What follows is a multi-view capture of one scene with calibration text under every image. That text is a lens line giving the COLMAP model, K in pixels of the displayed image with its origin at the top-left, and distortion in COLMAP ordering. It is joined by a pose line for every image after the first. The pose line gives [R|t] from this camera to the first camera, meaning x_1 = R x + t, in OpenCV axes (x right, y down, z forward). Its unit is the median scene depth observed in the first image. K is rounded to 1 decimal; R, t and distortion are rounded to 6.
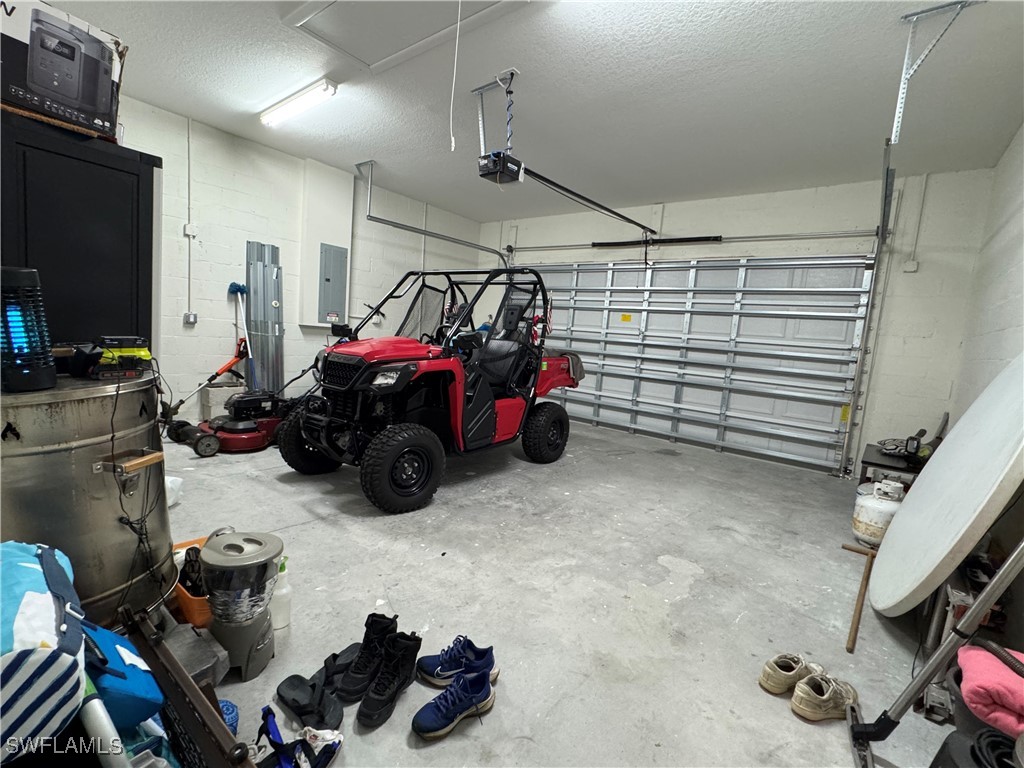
lens RADIAL K [[464.7, 0, 509.3], [0, 464.7, 383.8], [0, 0, 1]] dist [-0.000752, -0.001096]
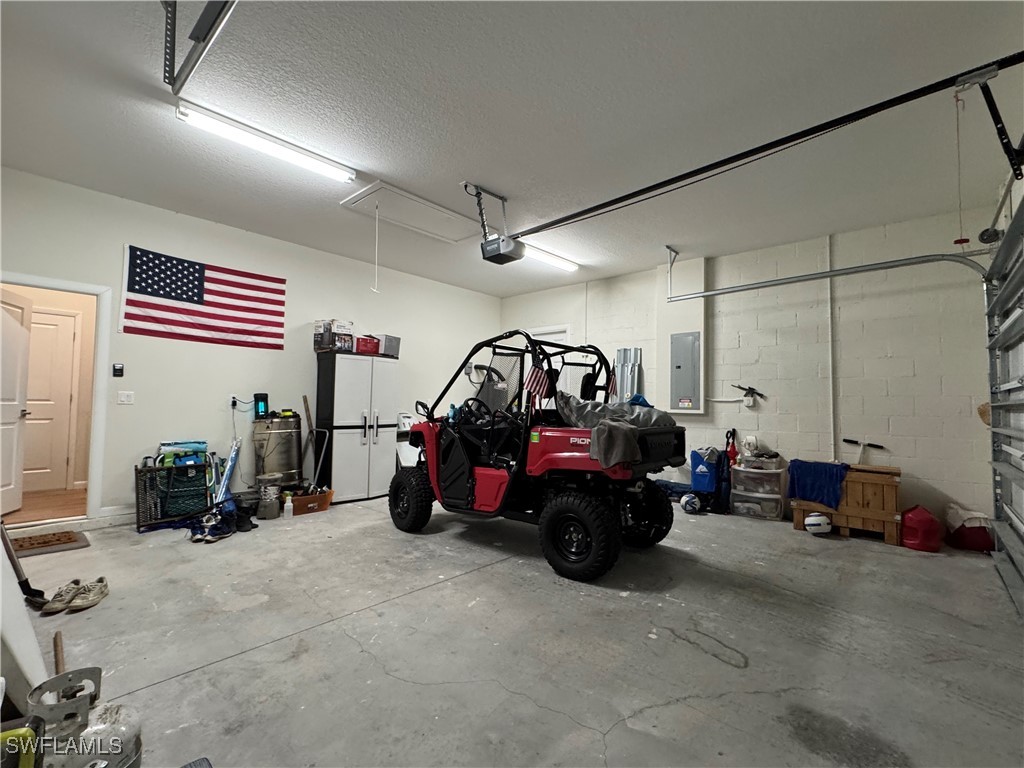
lens RADIAL K [[464.7, 0, 509.3], [0, 464.7, 385.4], [0, 0, 1]] dist [-0.000752, -0.001096]
pose [[-0.061994, -0.124087, -0.990333, 1.148411], [-0.125942, 0.985283, -0.115571, -0.035773], [0.990099, 0.117560, -0.076709, 1.295777]]
